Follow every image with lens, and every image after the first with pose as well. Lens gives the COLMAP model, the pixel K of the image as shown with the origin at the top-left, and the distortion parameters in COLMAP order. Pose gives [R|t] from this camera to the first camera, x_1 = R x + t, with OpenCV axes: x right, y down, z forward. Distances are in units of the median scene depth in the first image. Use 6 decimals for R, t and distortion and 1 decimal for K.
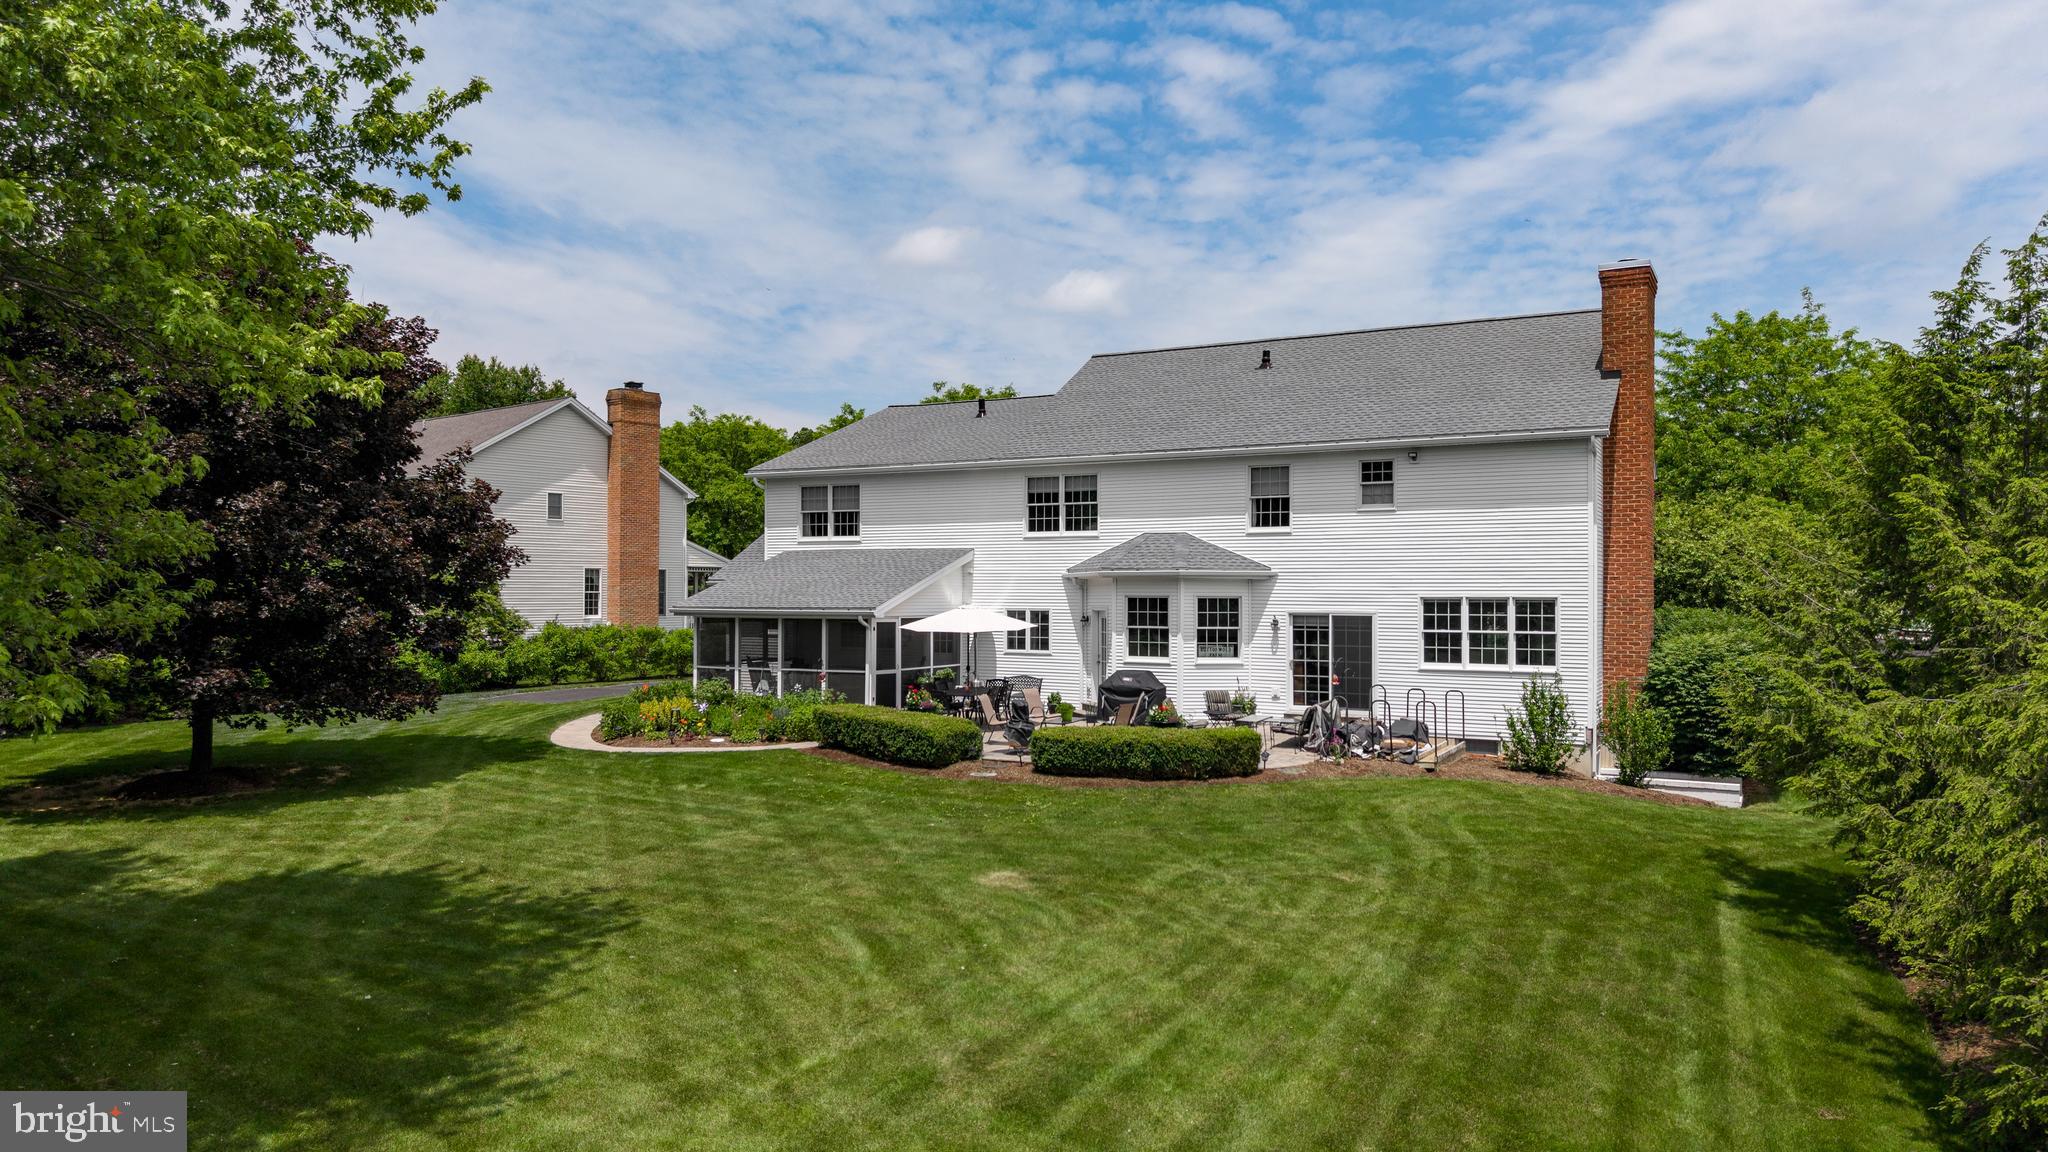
lens RADIAL K [[1458.7, 0, 1024.0], [0, 1458.7, 576.0], [0, 0, 1]] dist [0.039811, -0.052405]
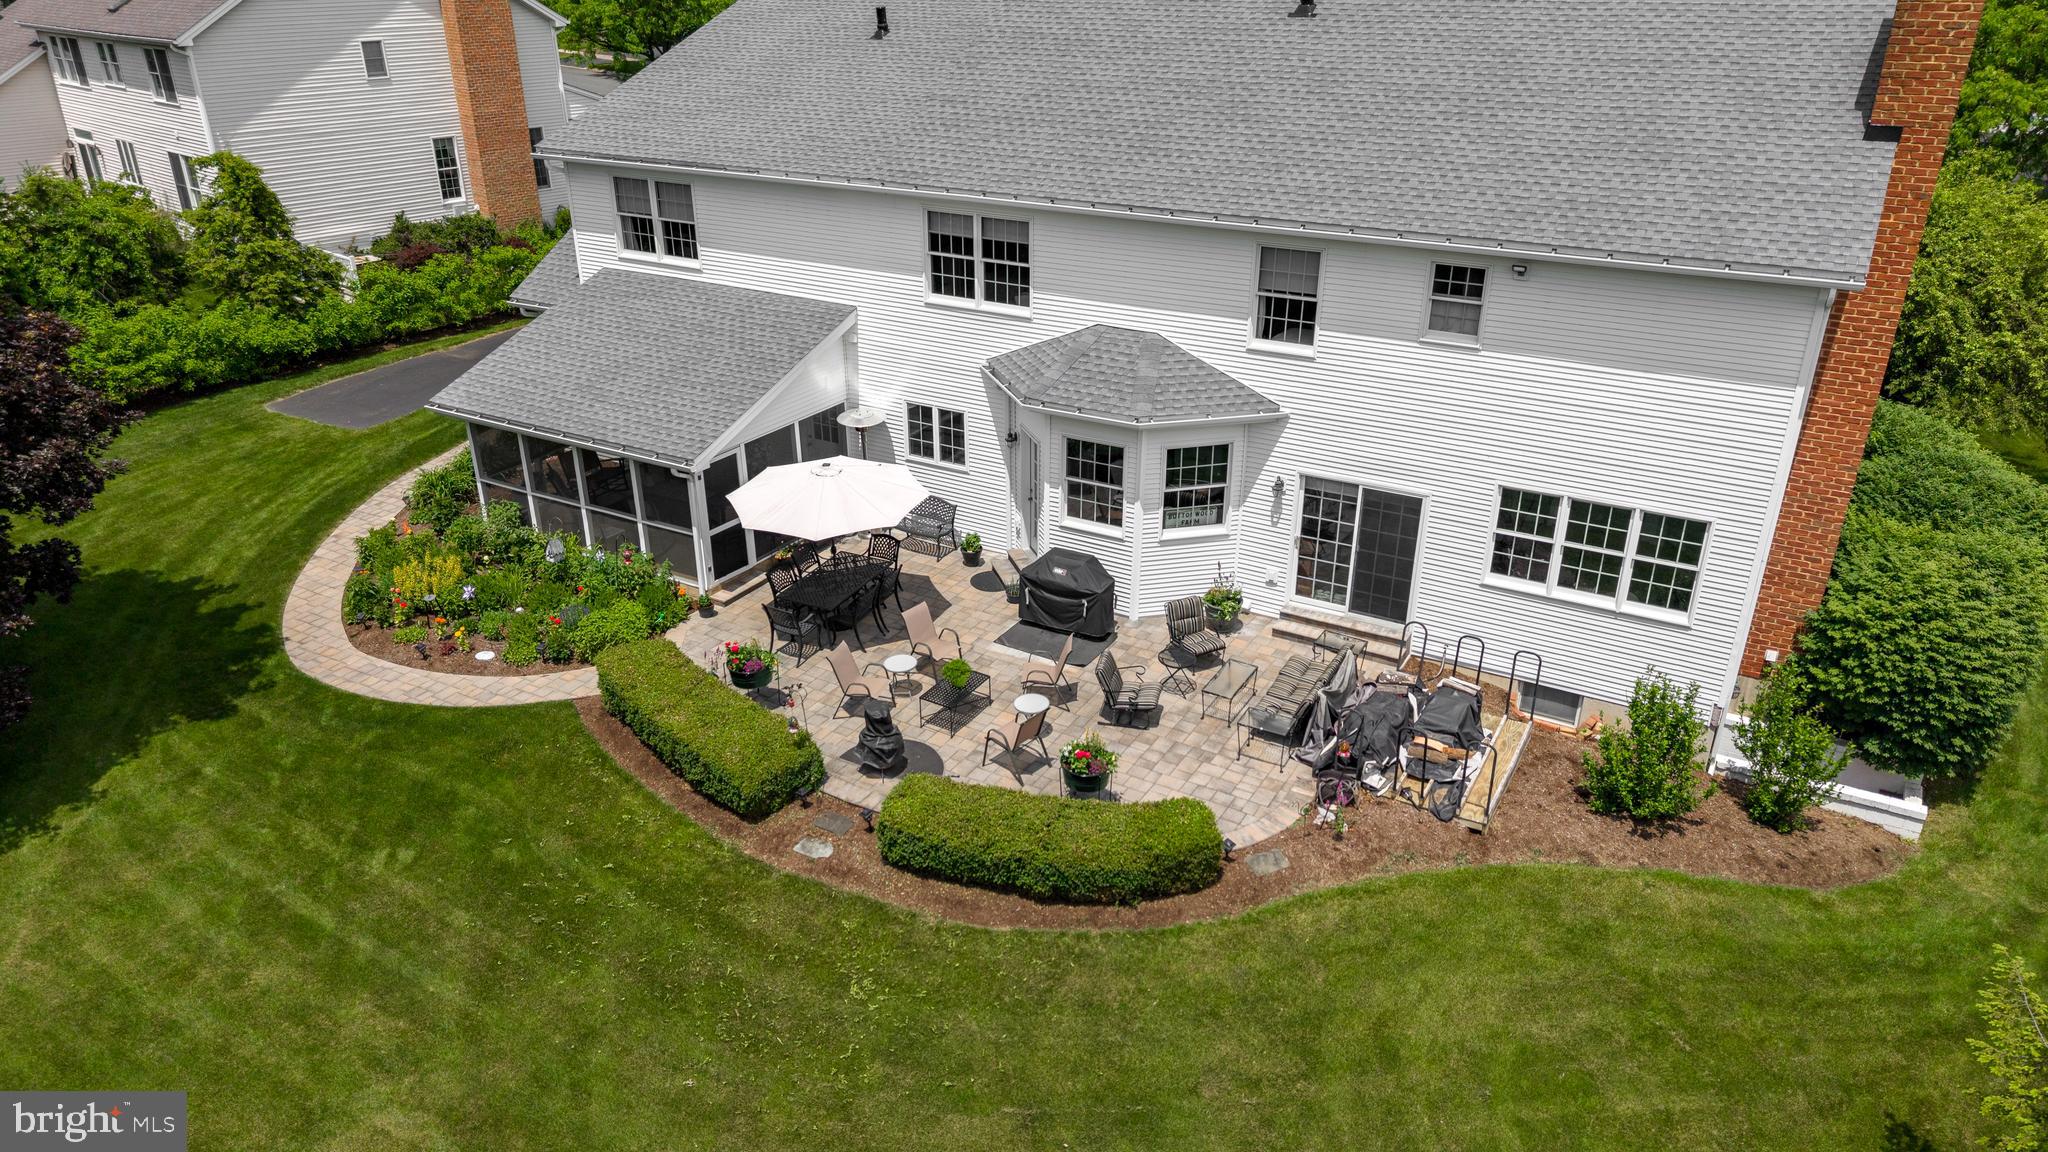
lens RADIAL K [[1435.6, 0, 1027.9], [0, 1435.6, 614.8], [0, 0, 1]] dist [0.035553, -0.047322]
pose [[0.999329, 0.010888, -0.034958, 0.077372], [0.006175, 0.890965, 0.454030, -0.214083], [0.036090, -0.453941, 0.890300, 0.364013]]
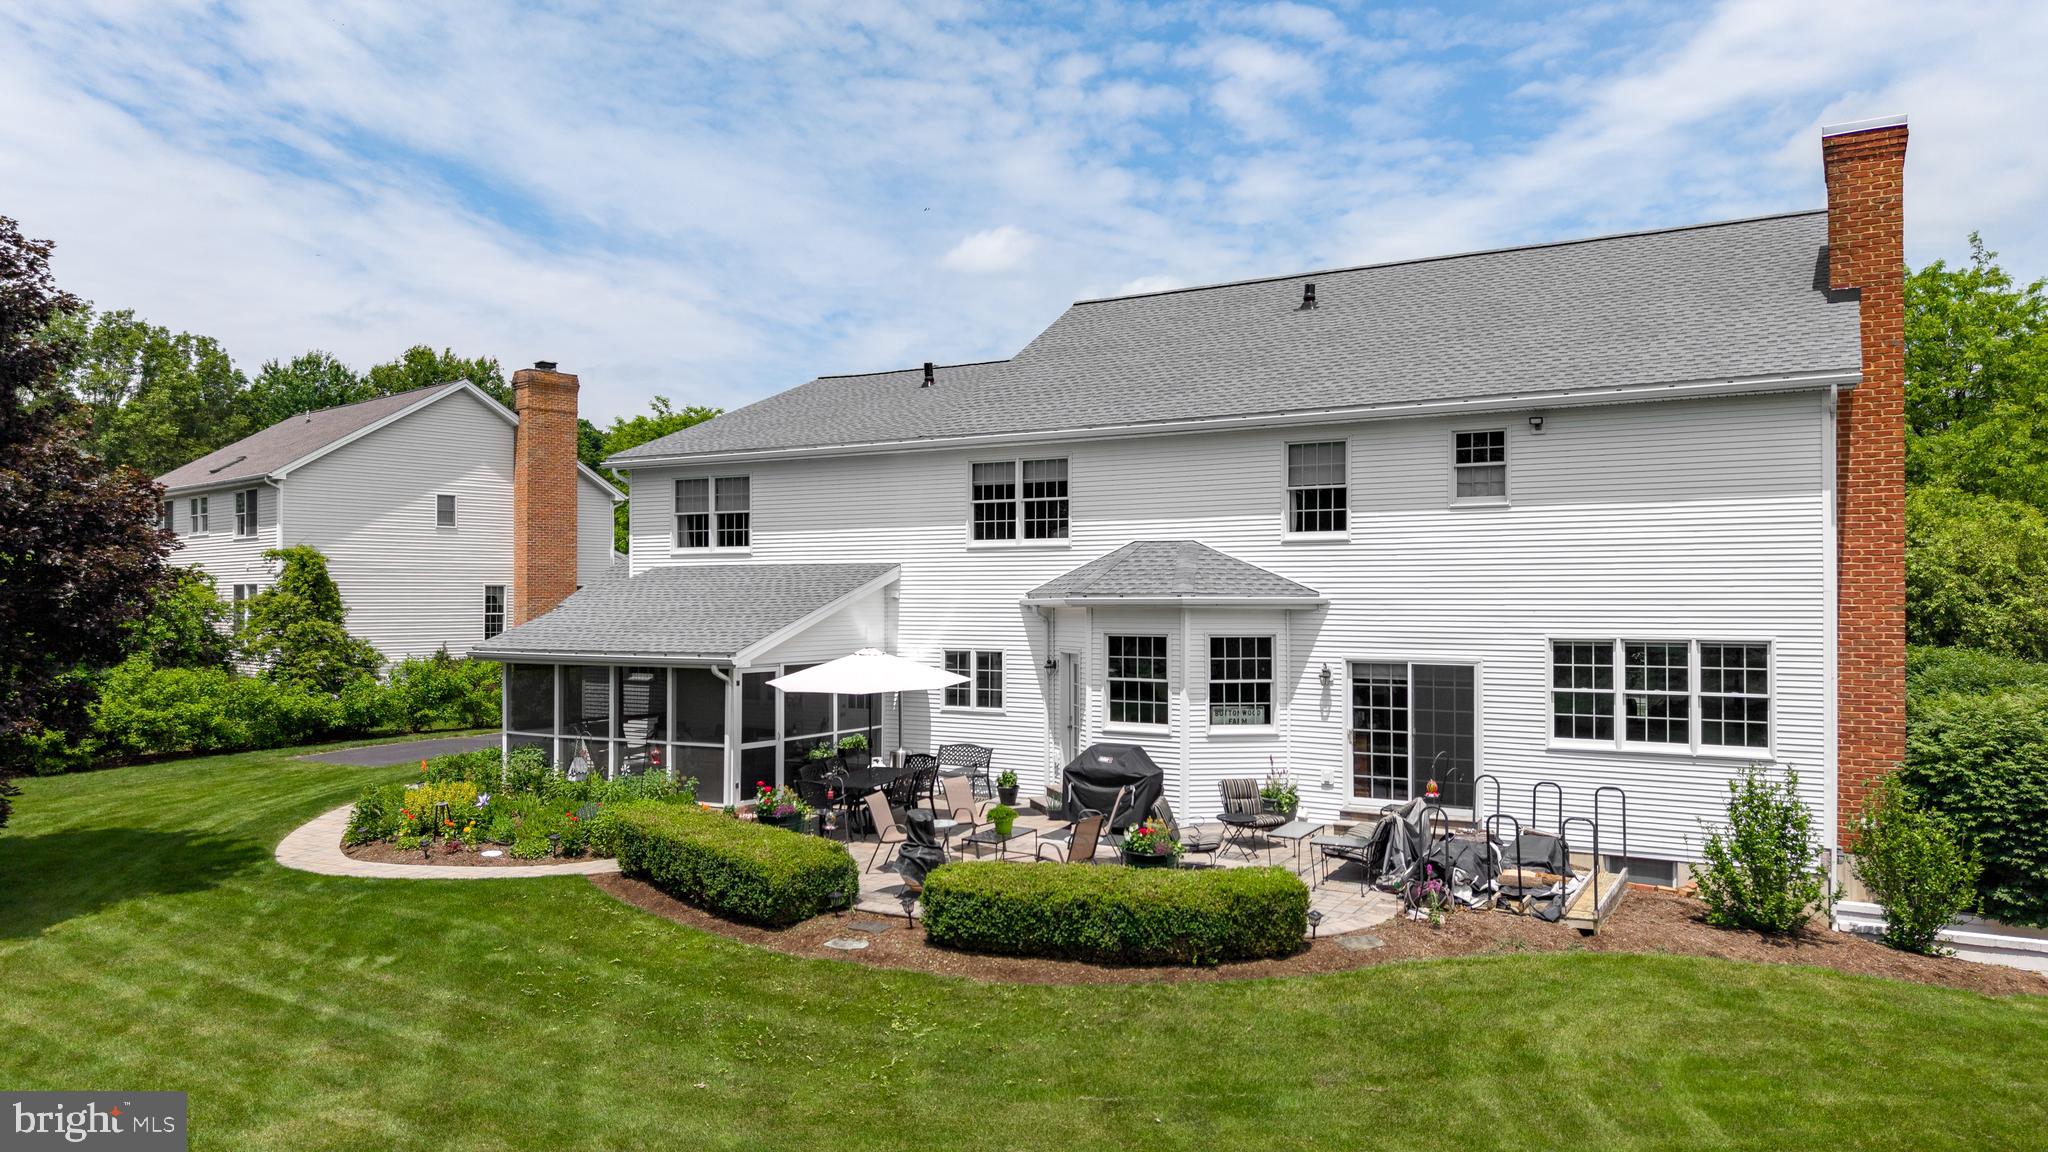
lens RADIAL K [[1458.7, 0, 1024.0], [0, 1458.7, 576.0], [0, 0, 1]] dist [0.039811, -0.052405]
pose [[0.999374, -0.003694, -0.035197, 0.055682], [0.003576, 0.999988, -0.003417, -0.011143], [0.035209, 0.003289, 0.999375, 0.314620]]
